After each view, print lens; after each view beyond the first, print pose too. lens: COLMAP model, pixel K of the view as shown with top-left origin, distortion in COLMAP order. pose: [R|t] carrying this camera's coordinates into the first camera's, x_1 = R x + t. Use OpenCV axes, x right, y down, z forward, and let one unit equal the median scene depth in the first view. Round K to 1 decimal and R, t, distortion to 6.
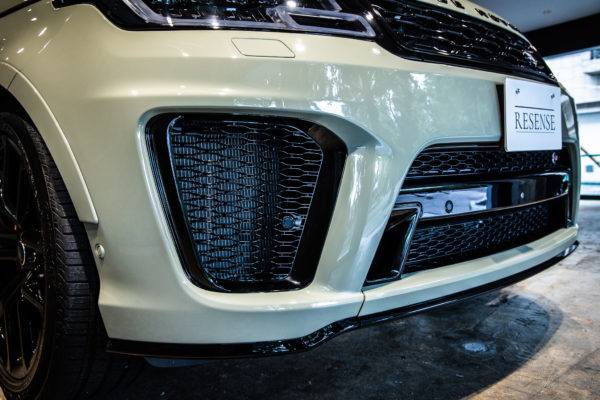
lens RADIAL K [[513.0, 0, 293.7], [0, 513.0, 199.5], [0, 0, 1]] dist [0.001564, 0.027275]
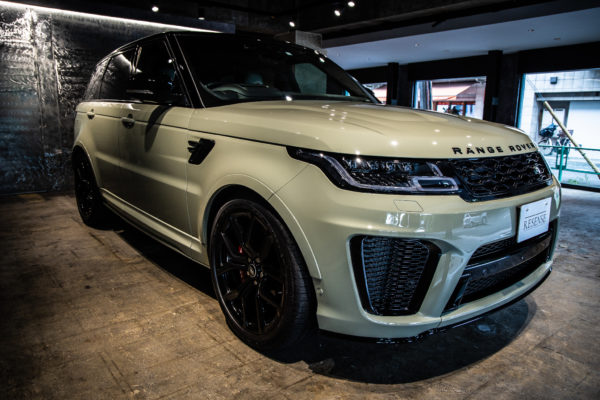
lens RADIAL K [[444.9, 0, 289.1], [0, 444.9, 196.6], [0, 0, 1]] dist [-0.048636, 0.013259]
pose [[0.996447, 0.063867, -0.054897, -0.350710], [-0.056366, 0.990075, 0.128739, -0.425025], [0.062574, -0.125187, 0.990158, -0.645013]]
